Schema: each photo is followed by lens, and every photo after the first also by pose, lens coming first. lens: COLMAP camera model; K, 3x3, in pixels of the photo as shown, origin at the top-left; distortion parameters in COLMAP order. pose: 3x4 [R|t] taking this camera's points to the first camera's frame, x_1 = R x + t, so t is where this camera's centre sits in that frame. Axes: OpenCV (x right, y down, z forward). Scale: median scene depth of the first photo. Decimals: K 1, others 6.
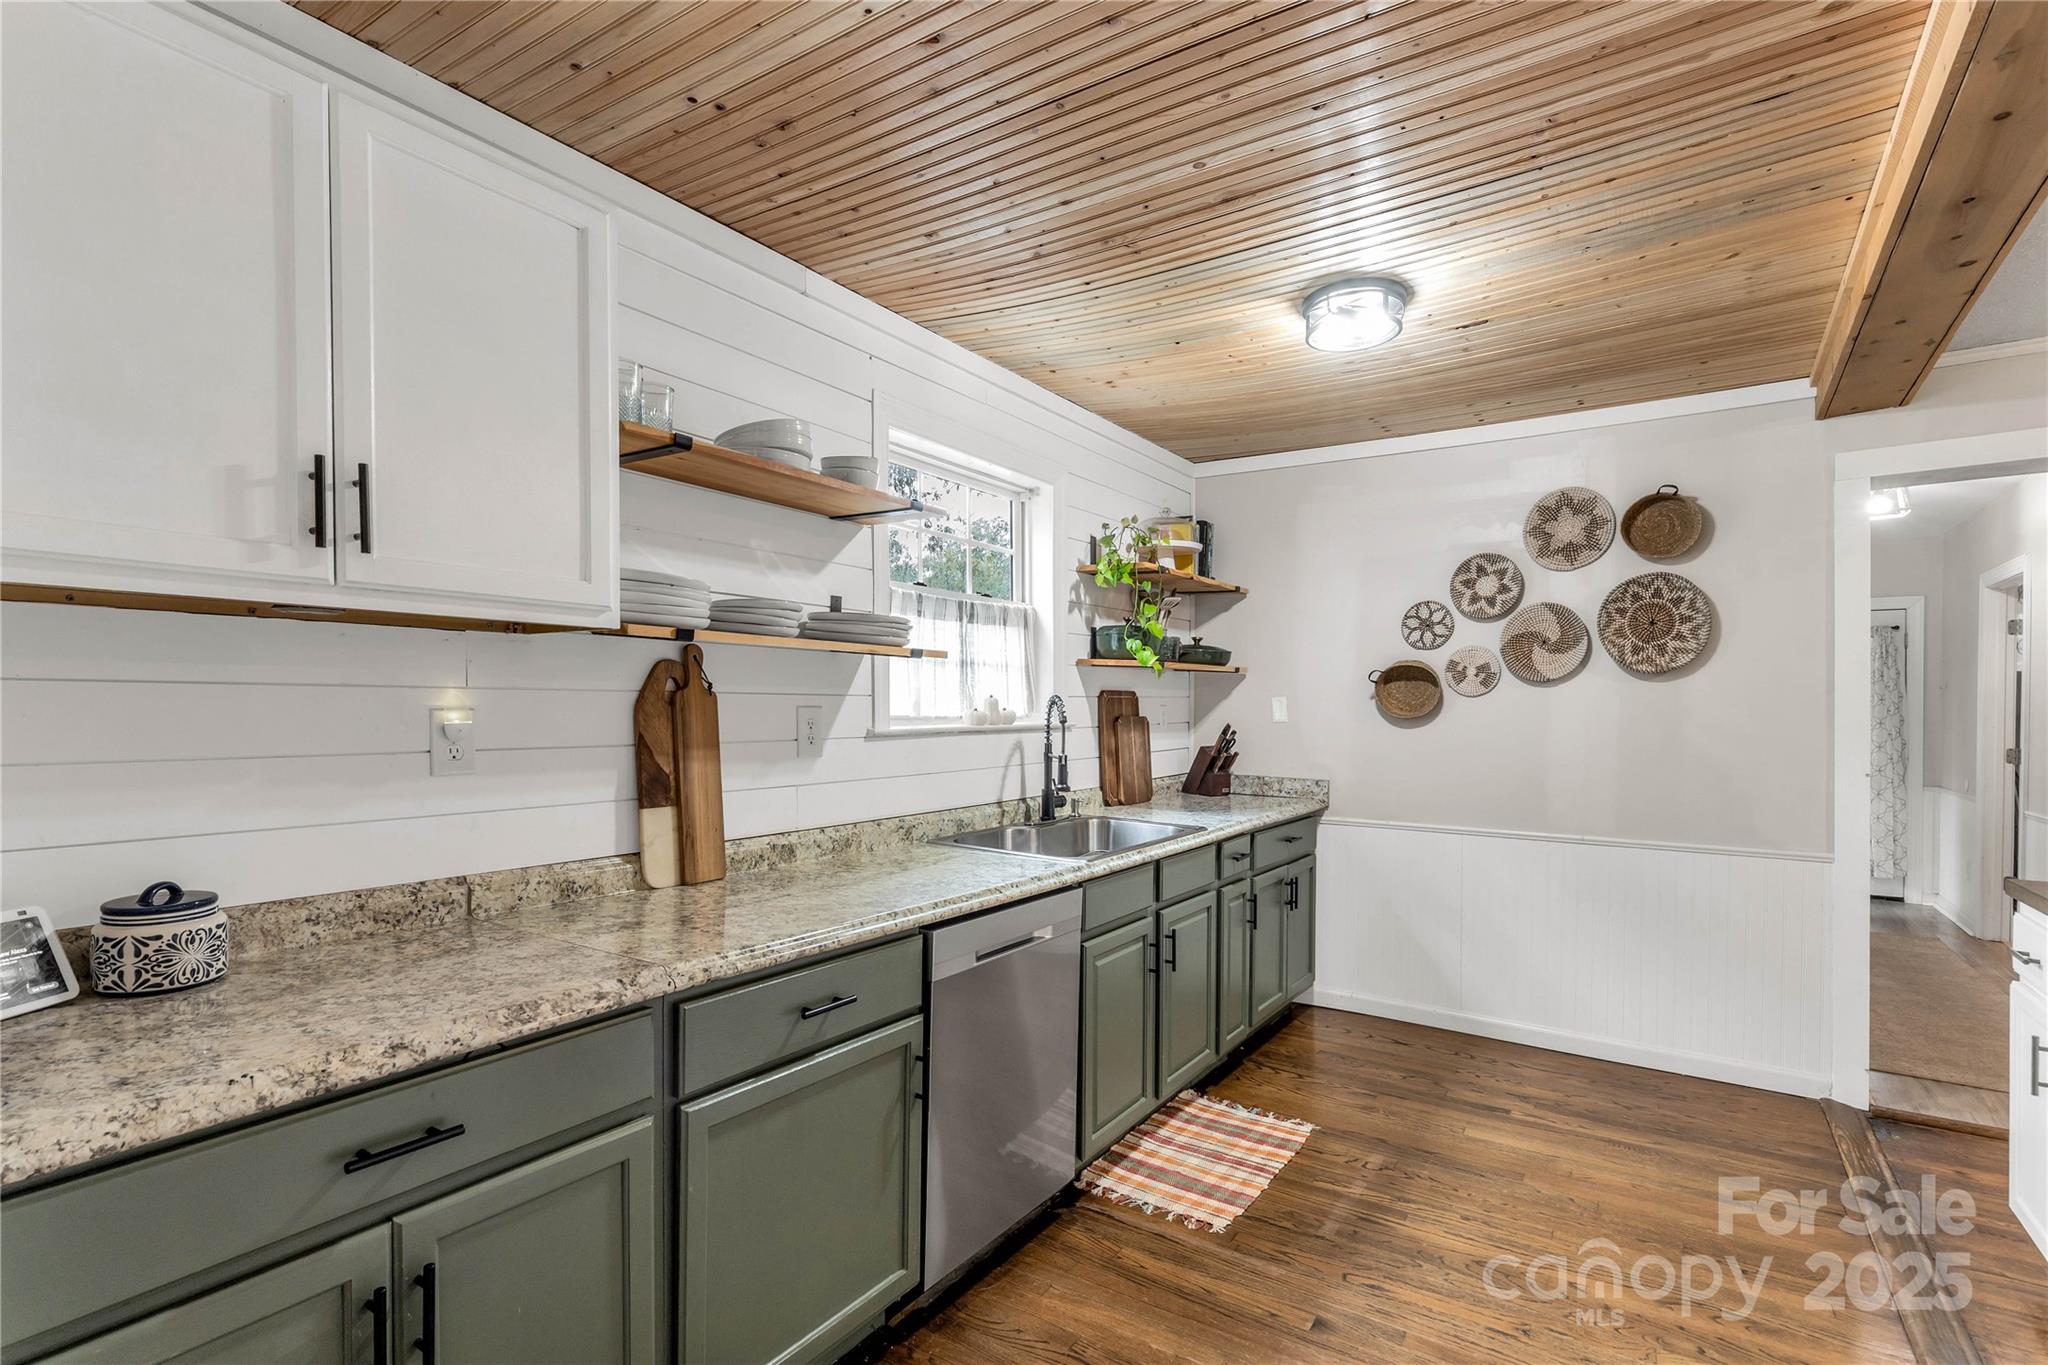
lens RADIAL K [[958.0, 0, 1018.8], [0, 958.0, 697.1], [0, 0, 1]] dist [0.003183, -0.000592]
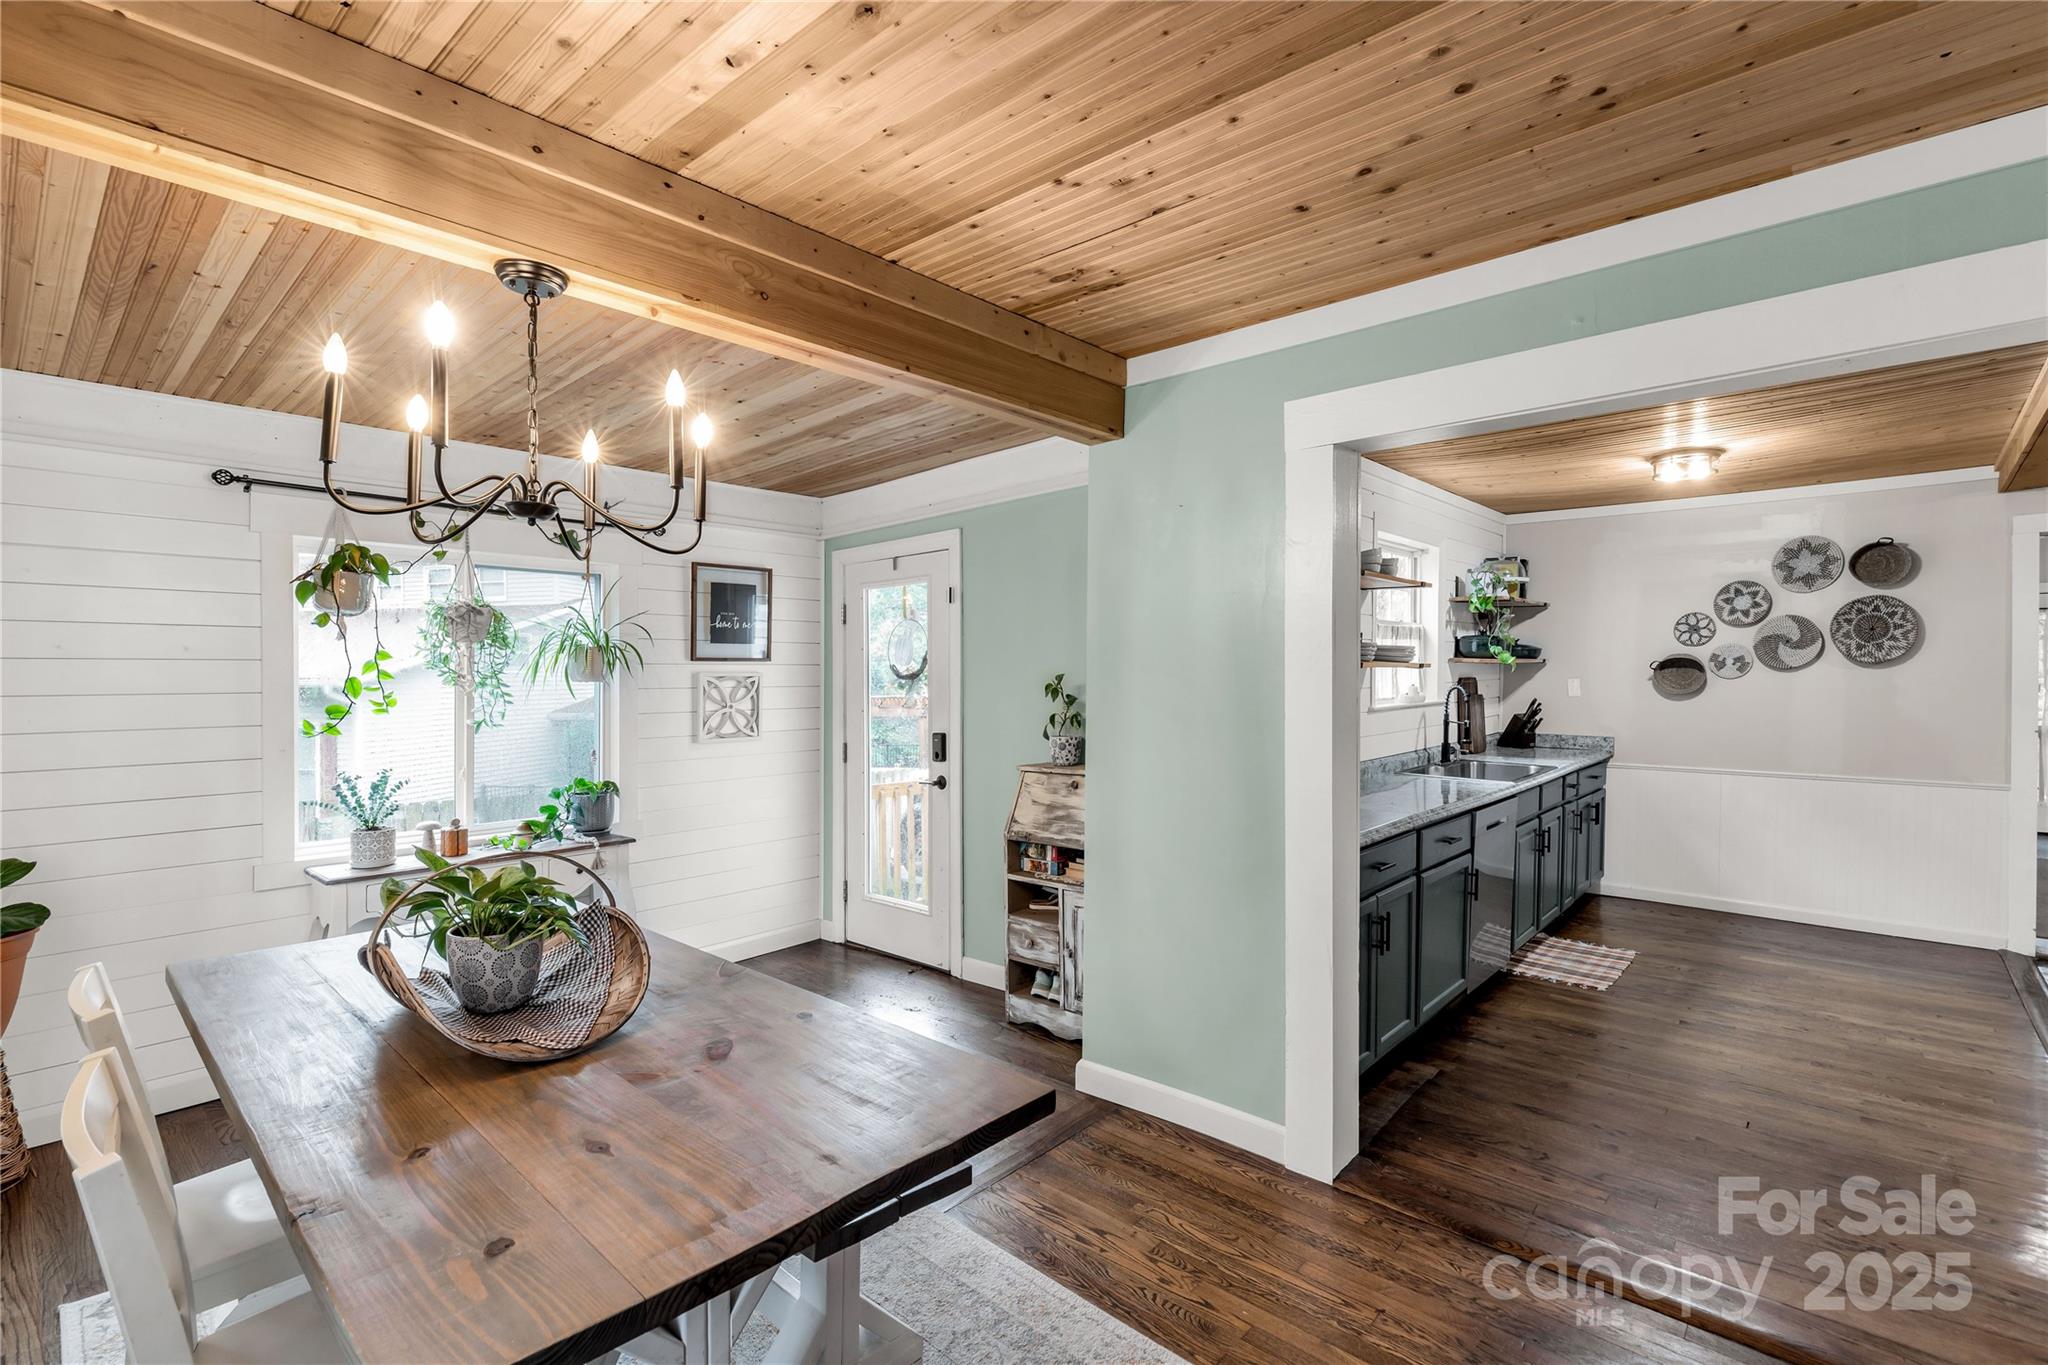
lens RADIAL K [[915.5, 0, 1024.2], [0, 915.5, 686.3], [0, 0, 1]] dist [0.001993, 0.000327]
pose [[0.989877, -0.012097, -0.141410, -0.452087], [0.015612, 0.999595, 0.023777, -0.045442], [0.141065, -0.025744, 0.989666, -0.608490]]
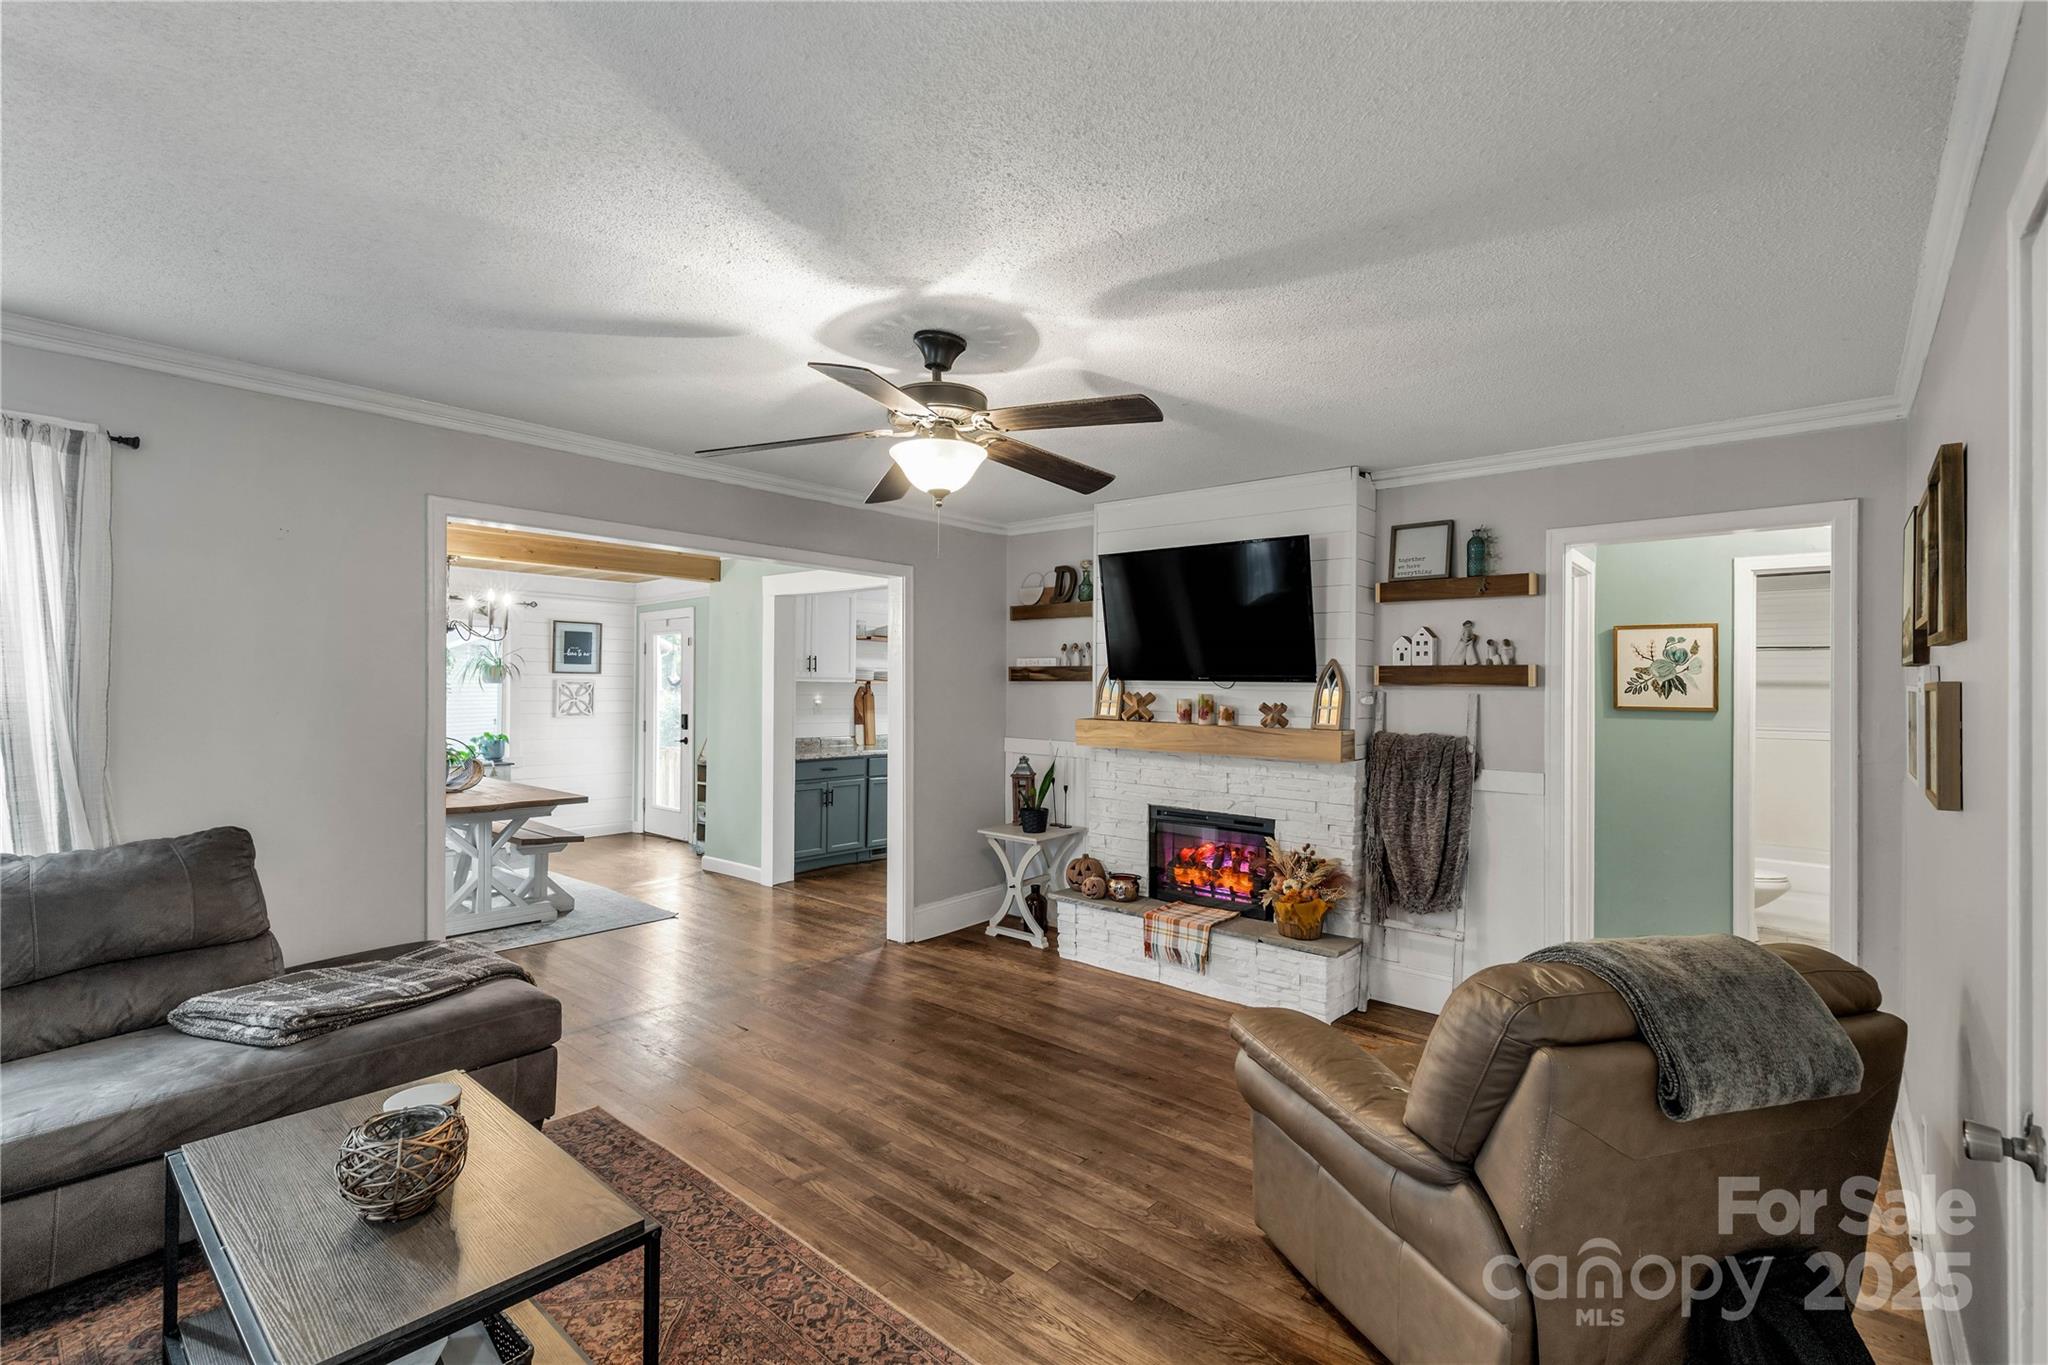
lens RADIAL K [[915.5, 0, 1029.9], [0, 915.5, 690.6], [0, 0, 1]] dist [0.001993, 0.000327]
pose [[0.993556, 0.004498, -0.113257, 0.481678], [-0.003356, 0.999942, 0.010275, -0.041244], [0.113296, -0.009828, 0.993513, -1.719995]]
